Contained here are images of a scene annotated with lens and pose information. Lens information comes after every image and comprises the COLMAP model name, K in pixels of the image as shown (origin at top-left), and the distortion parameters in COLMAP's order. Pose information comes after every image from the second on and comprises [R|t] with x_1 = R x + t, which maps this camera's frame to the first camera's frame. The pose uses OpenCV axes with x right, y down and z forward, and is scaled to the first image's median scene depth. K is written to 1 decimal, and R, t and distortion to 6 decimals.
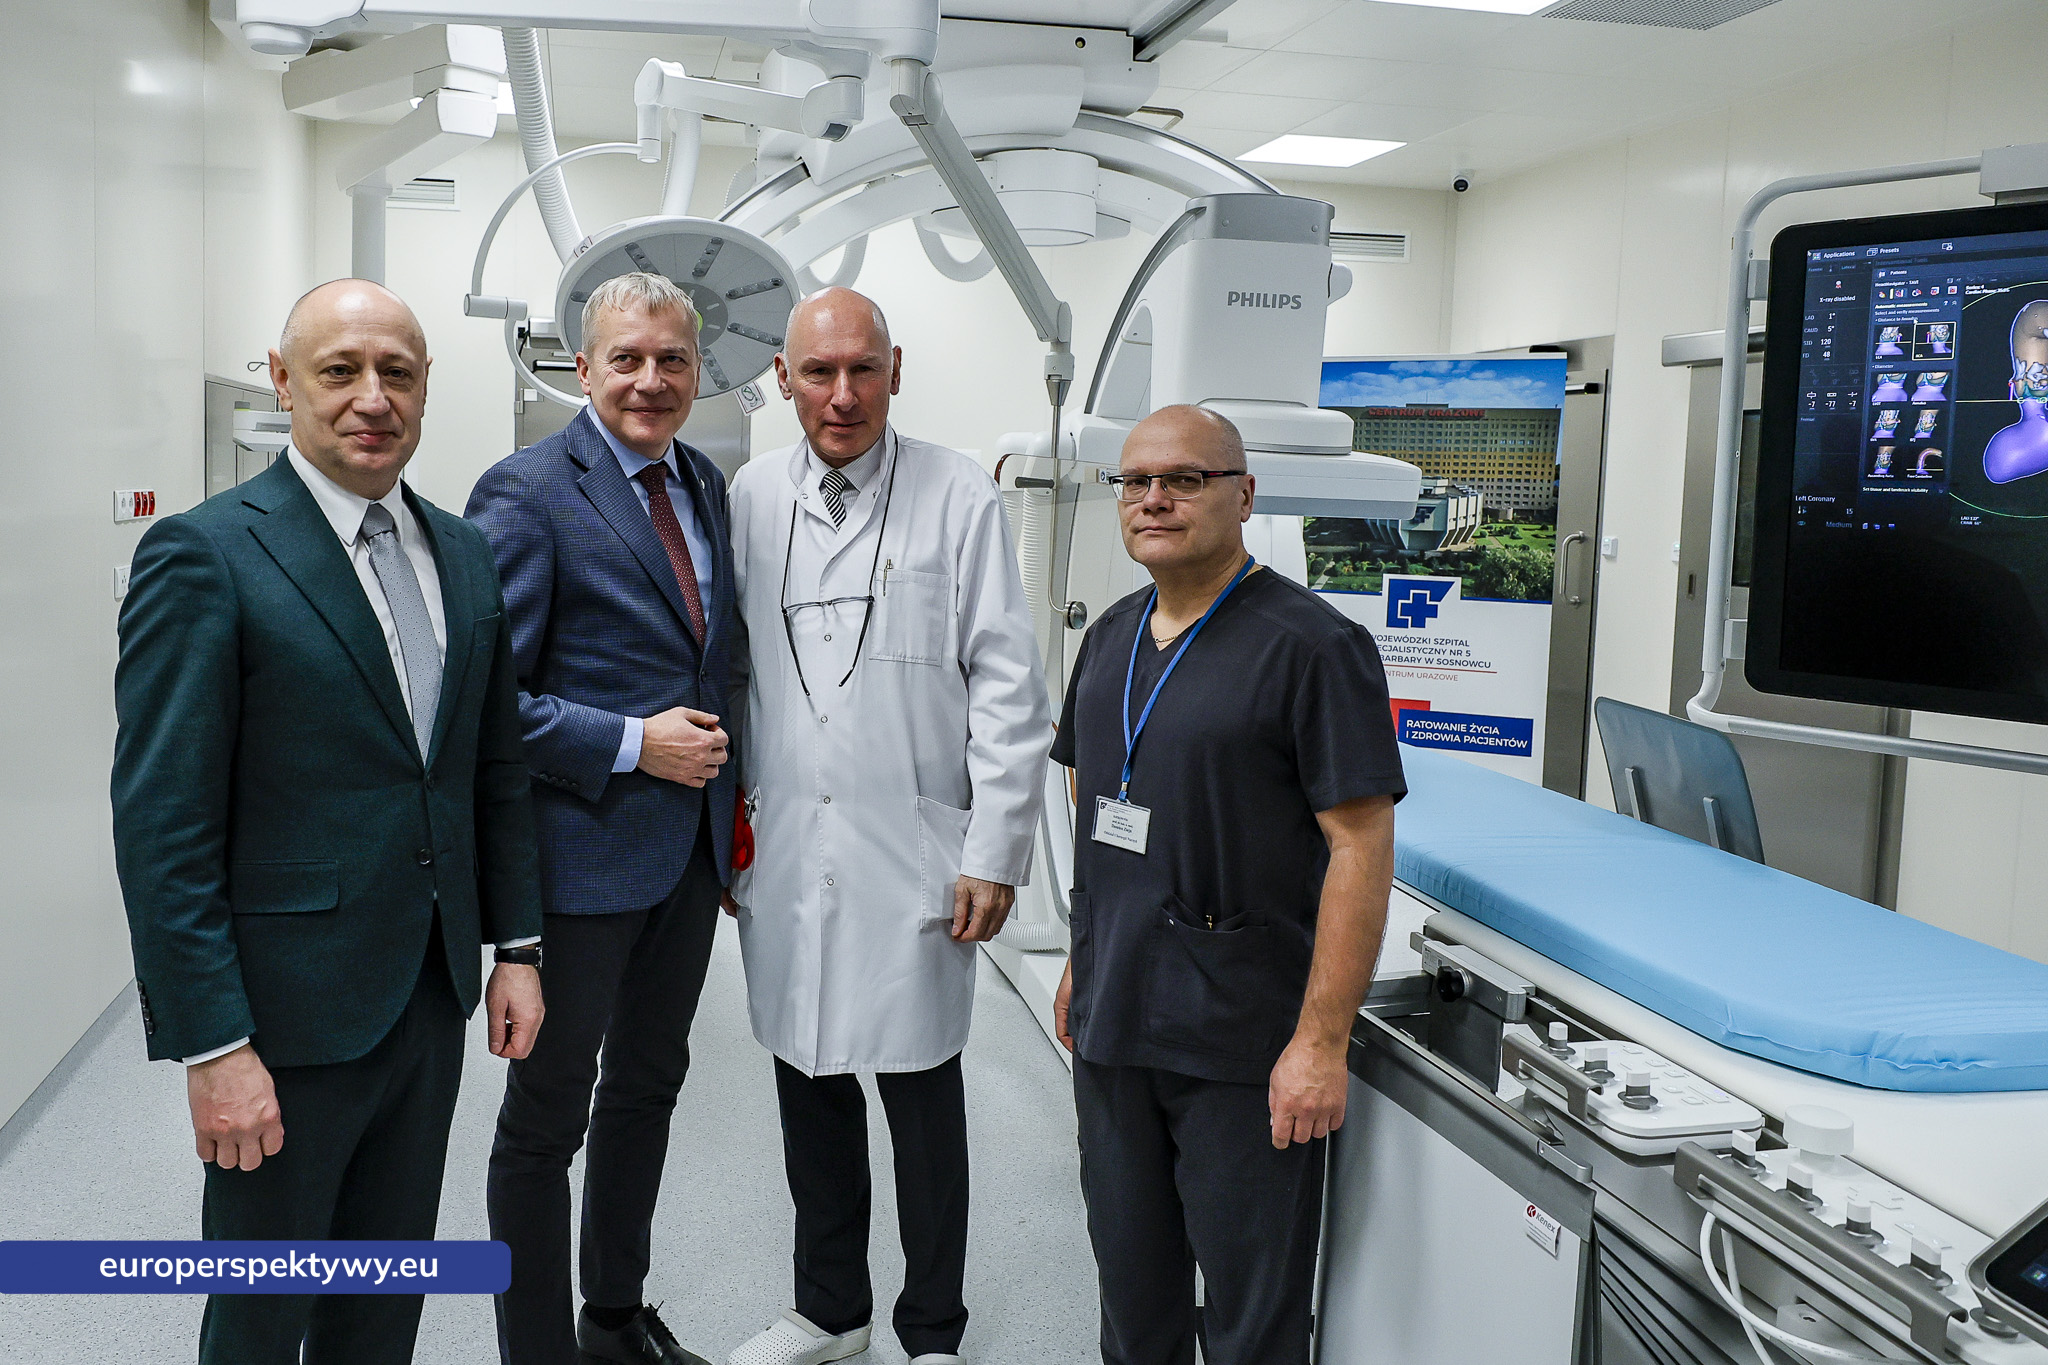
lens RADIAL K [[1620.9, 0, 856.4], [0, 1620.9, 594.7], [0, 0, 1]] dist [0.002904, -0.000423]
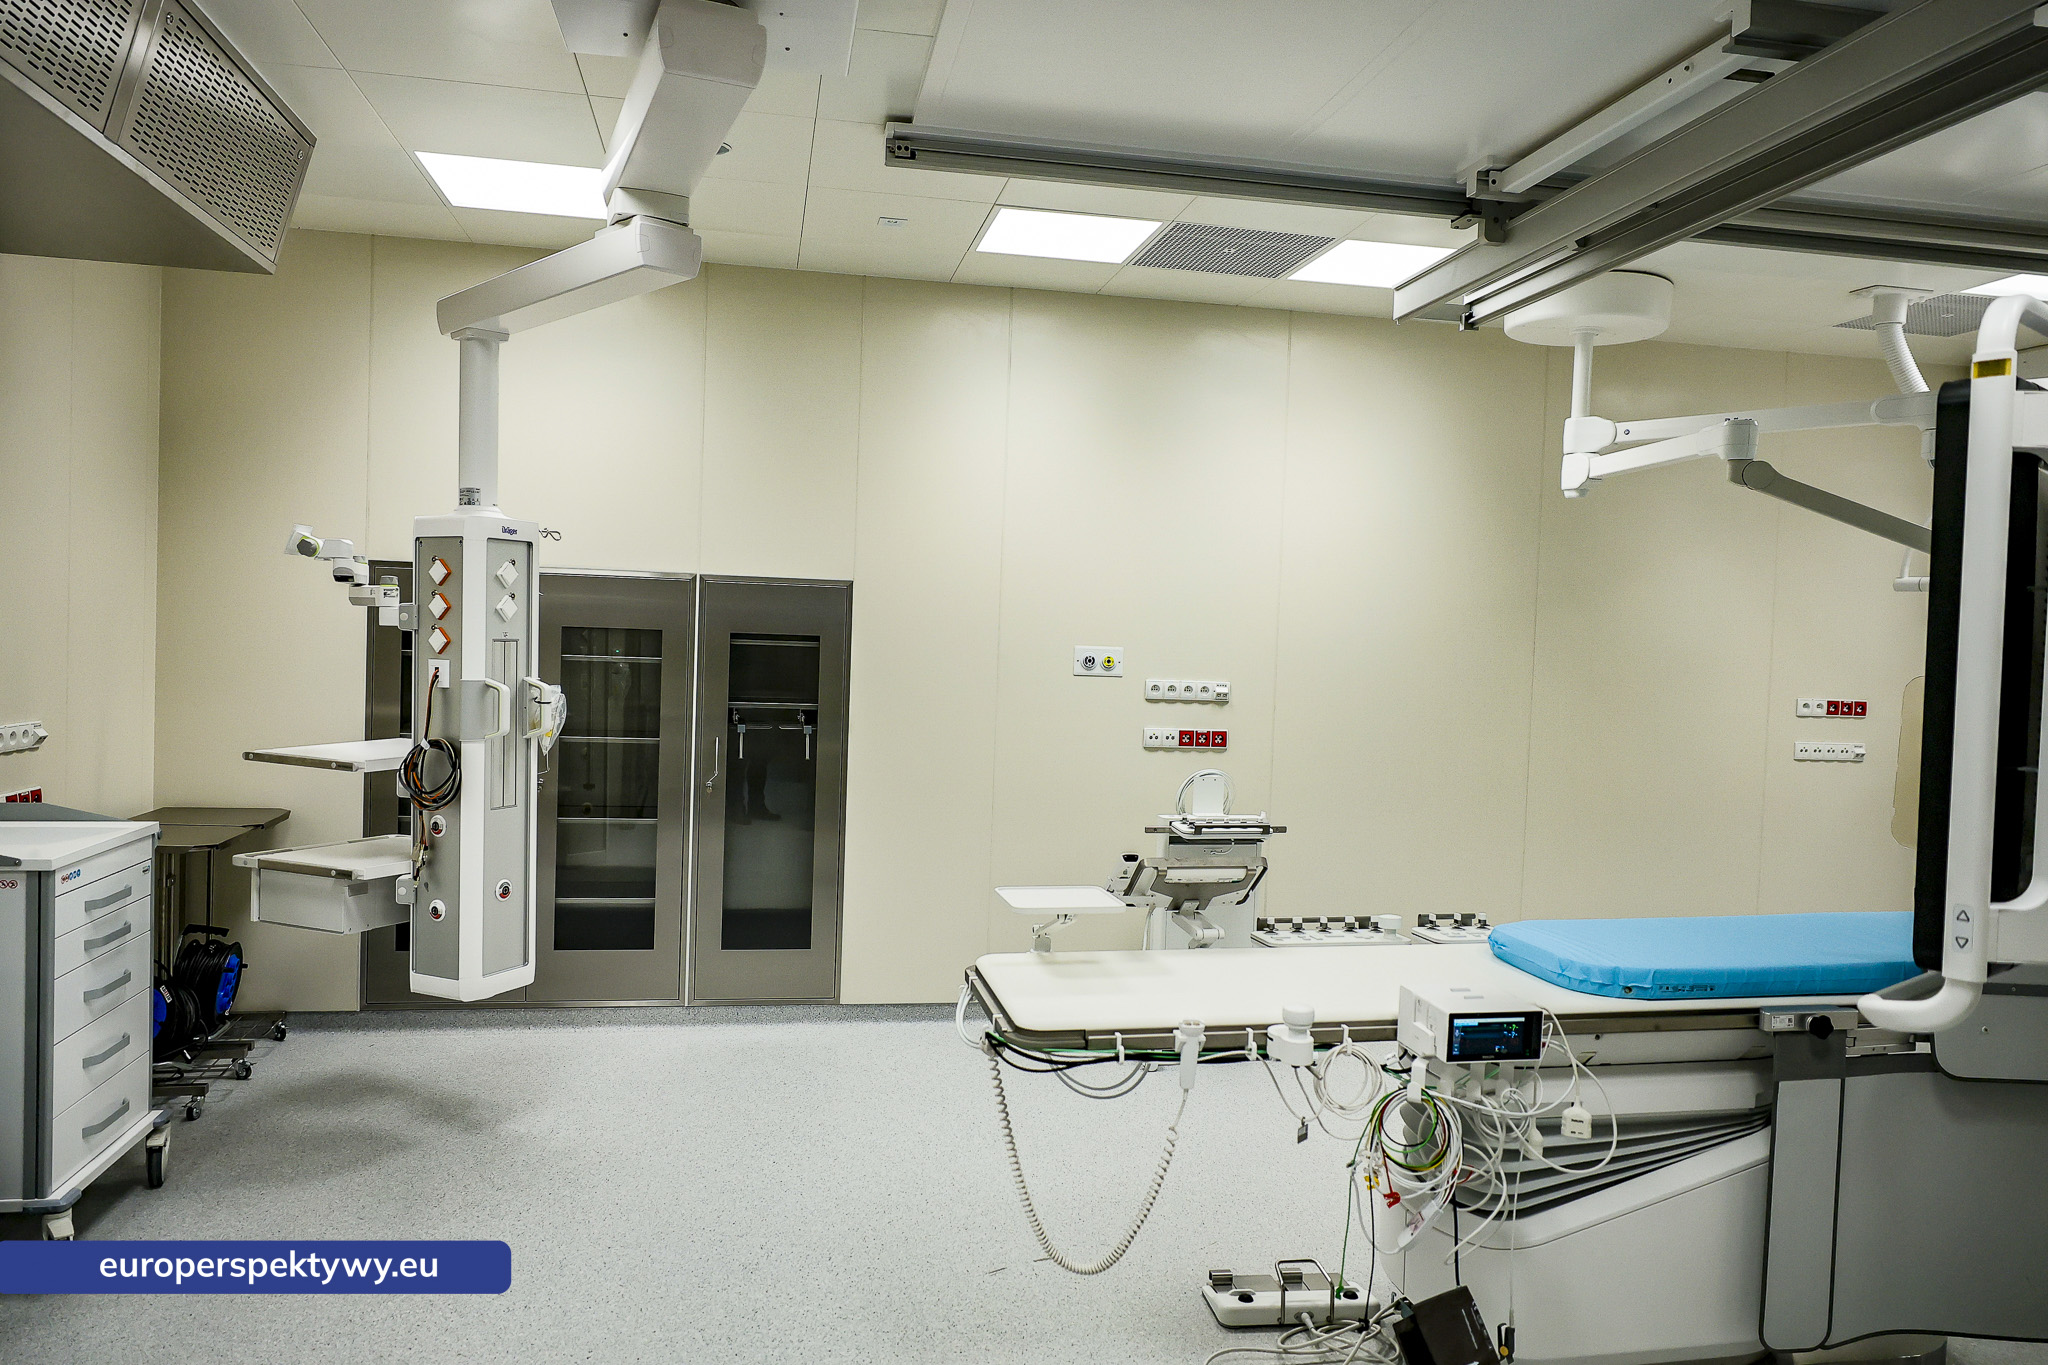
lens RADIAL K [[1379.7, 0, 1024.0], [0, 1379.7, 682.5], [0, 0, 1]] dist [0.000521, -0.001048]
pose [[0.023456, 0.011109, -0.999663, 1.457559], [-0.109399, 0.993962, 0.008479, -0.001795], [0.993721, 0.109163, 0.024530, 0.172475]]
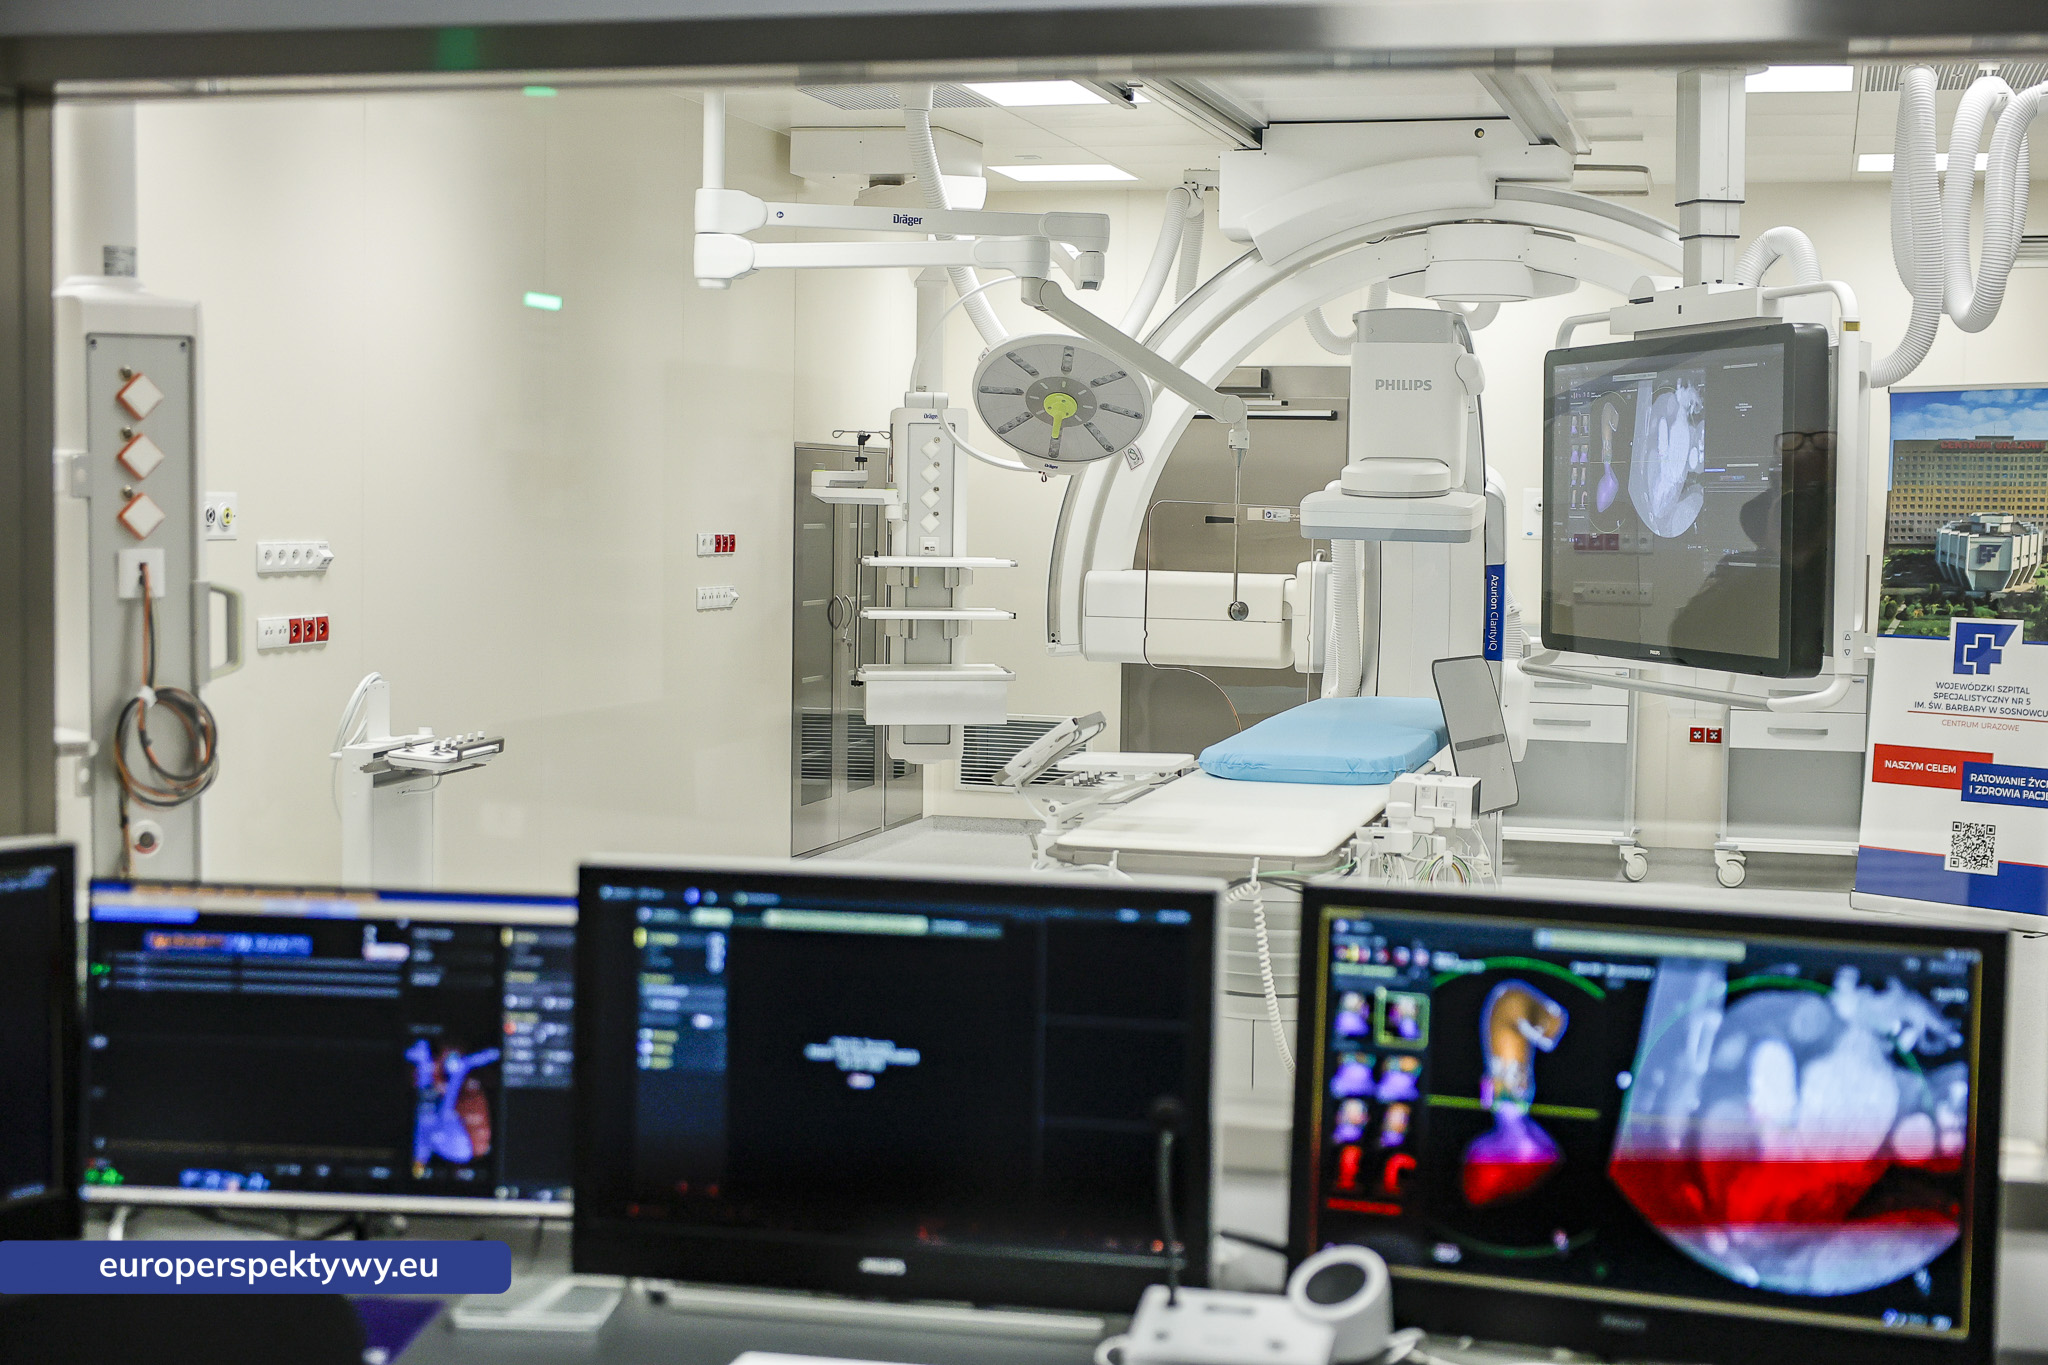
lens RADIAL K [[2863.5, 0, 1028.5], [0, 2863.5, 647.1], [0, 0, 1]] dist [0.004498, 0.060585]
pose [[0.907747, 0.008280, -0.419435, 1.219422], [-0.021964, 0.999372, -0.027805, 0.140983], [0.418942, 0.034452, 0.907359, -1.636997]]
